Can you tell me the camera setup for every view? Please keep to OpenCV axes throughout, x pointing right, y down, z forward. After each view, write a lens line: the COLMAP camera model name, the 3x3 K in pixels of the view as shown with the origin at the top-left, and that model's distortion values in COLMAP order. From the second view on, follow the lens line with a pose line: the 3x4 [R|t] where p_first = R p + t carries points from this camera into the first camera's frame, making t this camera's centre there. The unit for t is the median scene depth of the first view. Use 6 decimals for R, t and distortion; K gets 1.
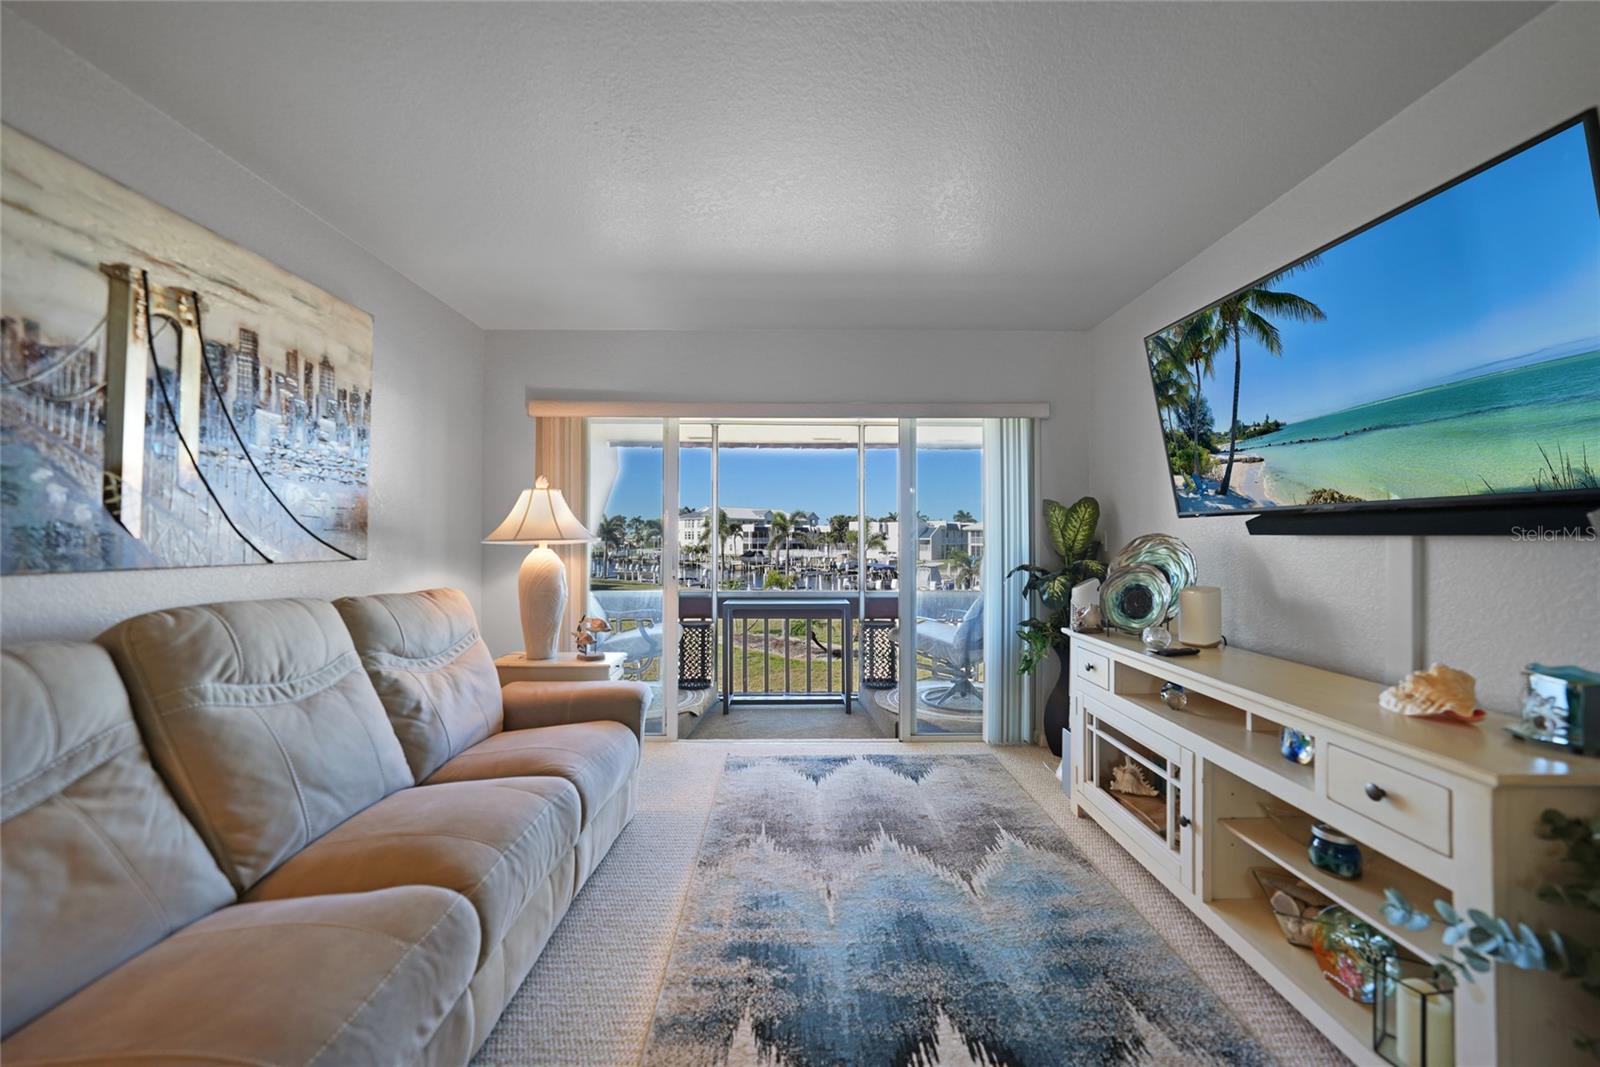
lens RADIAL K [[577.5, 0, 782.8], [0, 577.5, 536.7], [0, 0, 1]] dist [-0.023307, 0.006152]
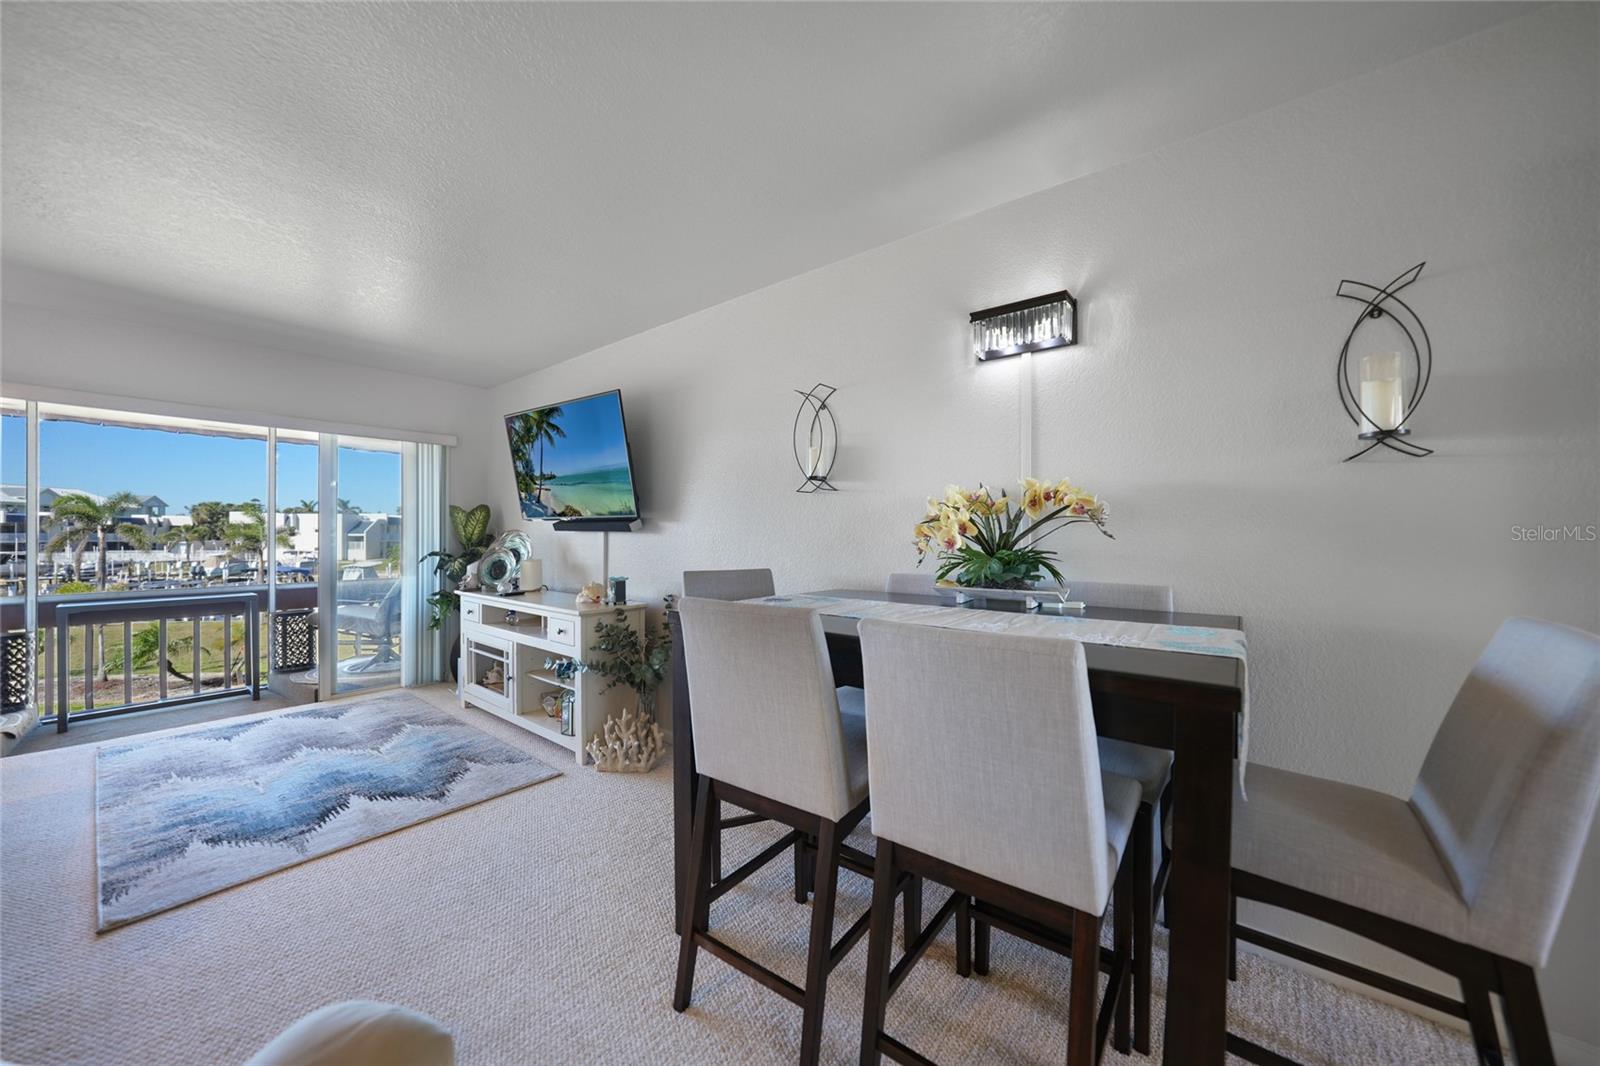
lens RADIAL K [[577.5, 0, 813.0], [0, 577.5, 535.7], [0, 0, 1]] dist [-0.023307, 0.006152]
pose [[0.608506, 0.000283, 0.793549, -0.158369], [-0.003750, 0.999990, 0.002519, 0.006615], [-0.793540, -0.004508, 0.608501, -0.759948]]
